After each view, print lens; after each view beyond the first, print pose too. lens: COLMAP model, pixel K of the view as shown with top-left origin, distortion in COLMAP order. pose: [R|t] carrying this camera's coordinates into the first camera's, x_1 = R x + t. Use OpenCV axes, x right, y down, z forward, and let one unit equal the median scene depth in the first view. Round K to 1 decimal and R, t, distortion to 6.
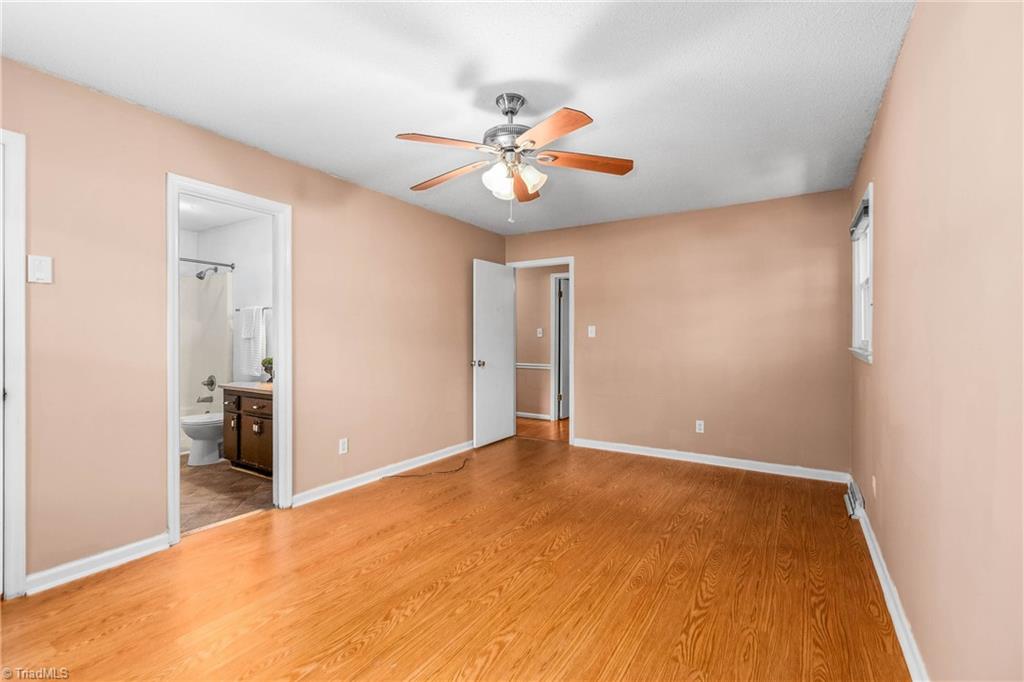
lens RADIAL K [[459.5, 0, 509.6], [0, 459.5, 337.2], [0, 0, 1]] dist [0.015556, -0.000045]
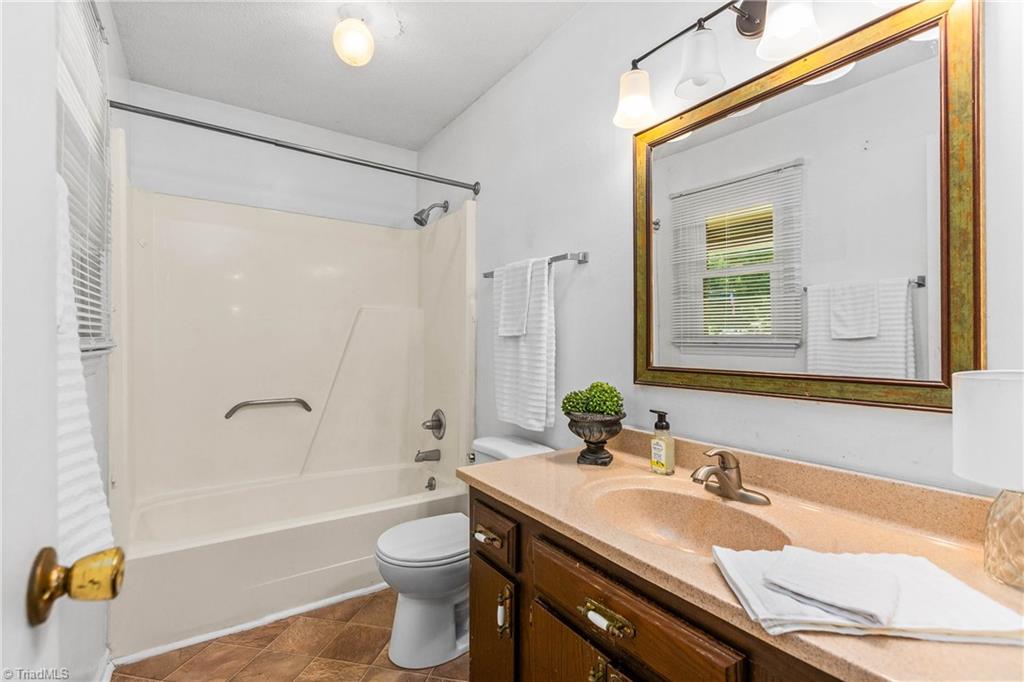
lens RADIAL K [[459.5, 0, 509.6], [0, 459.5, 337.2], [0, 0, 1]] dist [0.015556, -0.000045]
pose [[0.915966, -0.006783, -0.401199, -0.471266], [0.001772, 0.999916, -0.012860, 0.009556], [0.401252, 0.011068, 0.915901, 0.723905]]
